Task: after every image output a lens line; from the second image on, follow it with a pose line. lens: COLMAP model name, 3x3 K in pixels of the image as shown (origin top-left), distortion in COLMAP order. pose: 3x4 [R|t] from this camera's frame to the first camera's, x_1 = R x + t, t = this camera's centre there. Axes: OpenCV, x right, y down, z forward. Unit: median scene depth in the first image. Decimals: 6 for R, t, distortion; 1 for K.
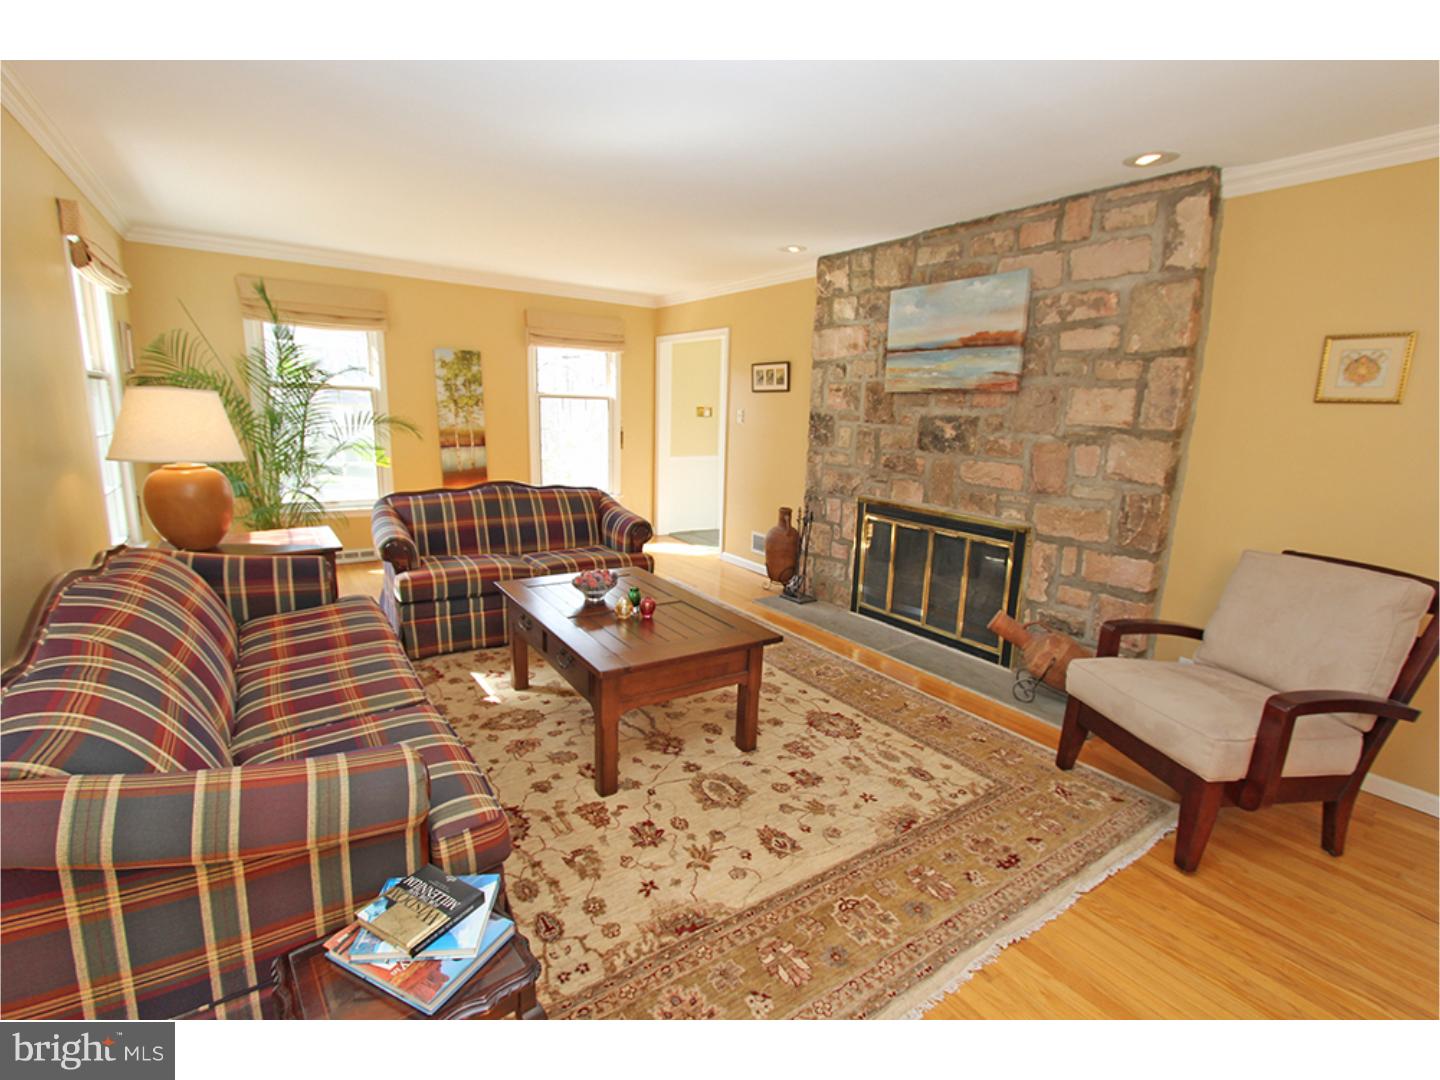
lens RADIAL K [[658.1, 0, 729.6], [0, 658.1, 533.0], [0, 0, 1]] dist [-0.018292, 0.001436]
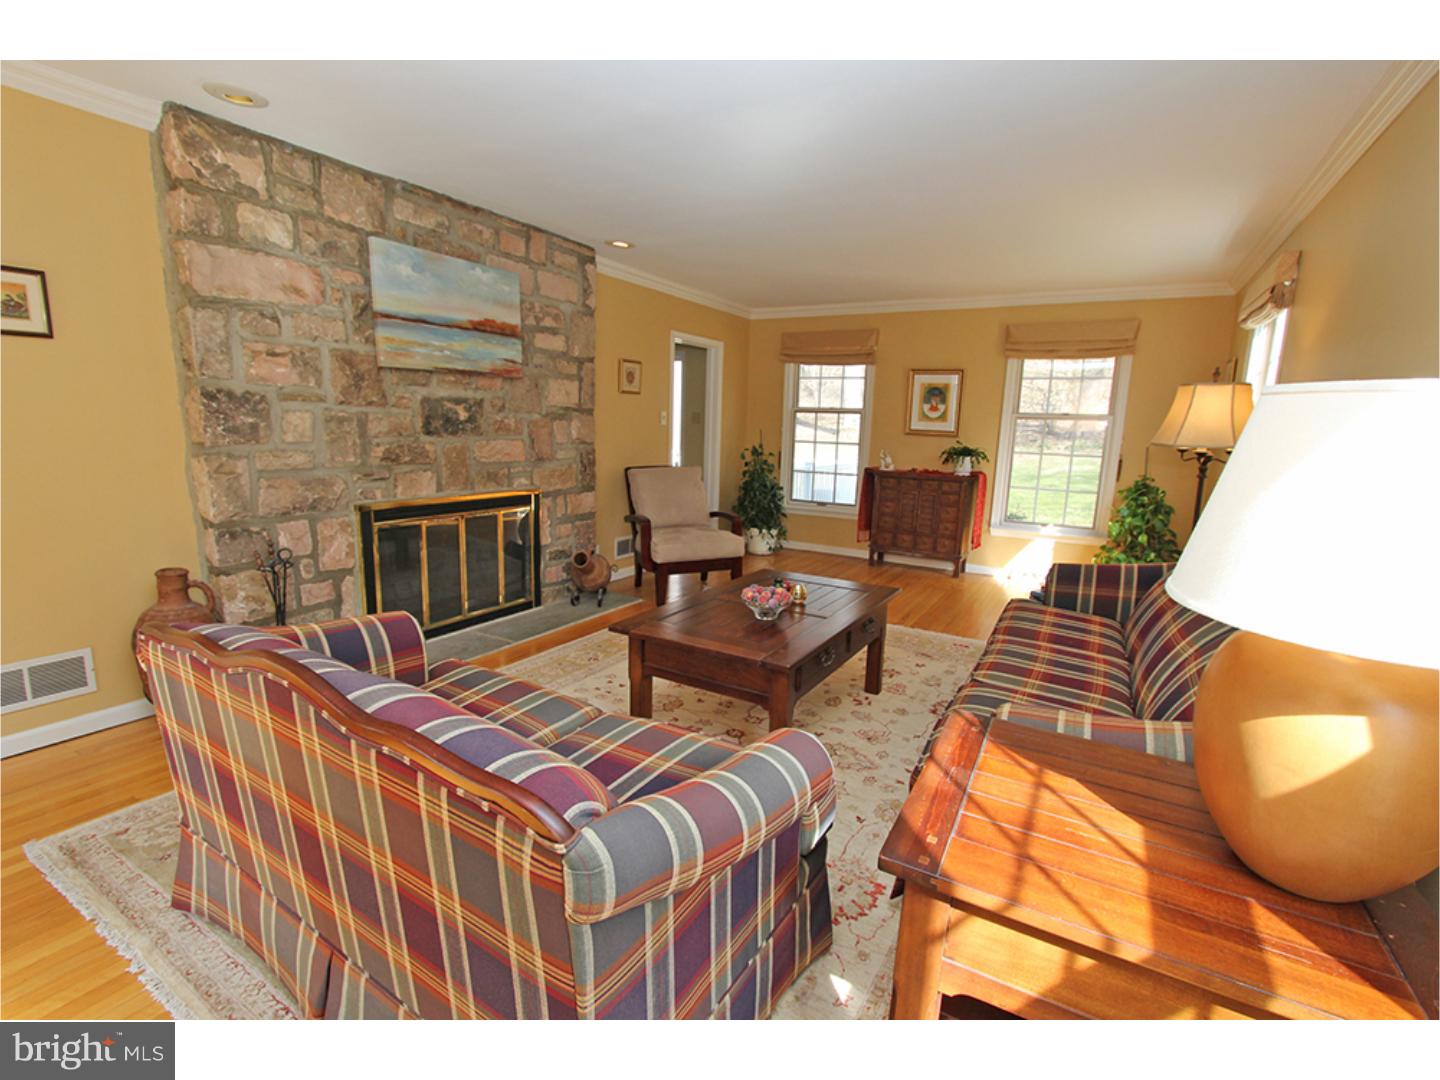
lens RADIAL K [[658.1, 0, 727.1], [0, 658.1, 542.1], [0, 0, 1]] dist [-0.018292, 0.001436]
pose [[-0.415742, -0.208271, 0.885314, -0.739972], [0.126241, 0.950789, 0.282956, -0.198987], [-0.900678, 0.229400, -0.368991, 1.047061]]
